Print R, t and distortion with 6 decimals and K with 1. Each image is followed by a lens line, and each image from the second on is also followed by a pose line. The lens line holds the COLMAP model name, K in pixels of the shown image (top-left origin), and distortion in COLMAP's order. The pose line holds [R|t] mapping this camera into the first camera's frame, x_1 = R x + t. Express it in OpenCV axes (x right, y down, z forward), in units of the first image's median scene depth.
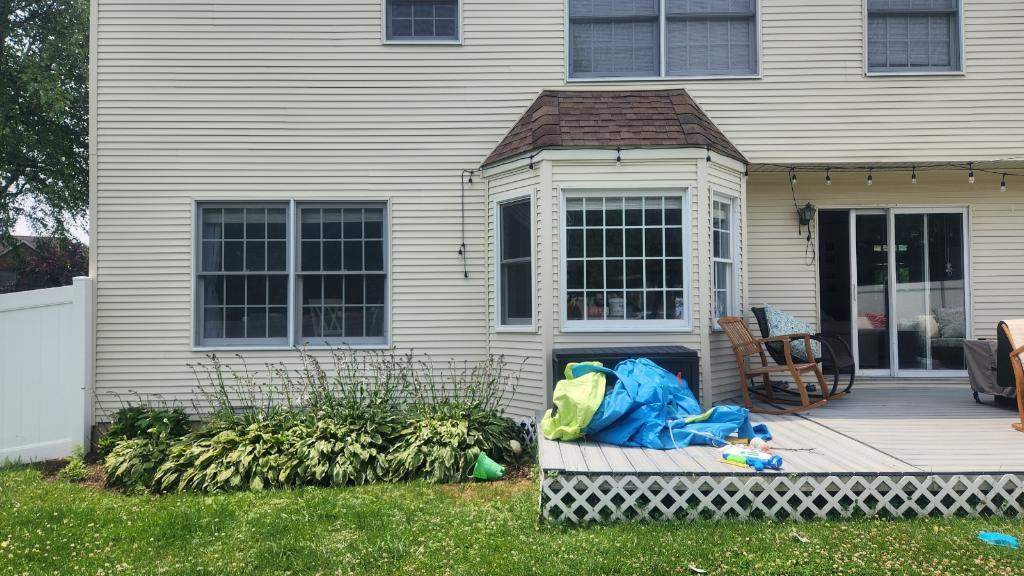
lens RADIAL K [[776.6, 0, 514.5], [0, 776.6, 279.1], [0, 0, 1]] dist [0.046082, -0.020053]
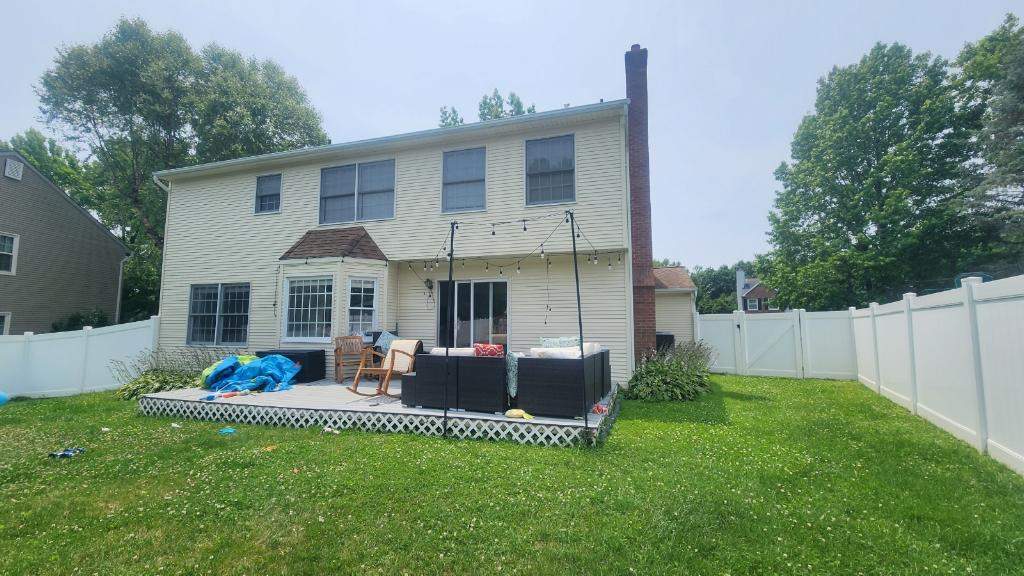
lens RADIAL K [[443.5, 0, 506.1], [0, 443.5, 291.7], [0, 0, 1]] dist [-0.017741, 0.001160]
pose [[0.954575, -0.016632, -0.297507, 0.937844], [0.004576, 0.999141, -0.041174, -0.017133], [0.297936, 0.037943, 0.953831, -0.013784]]
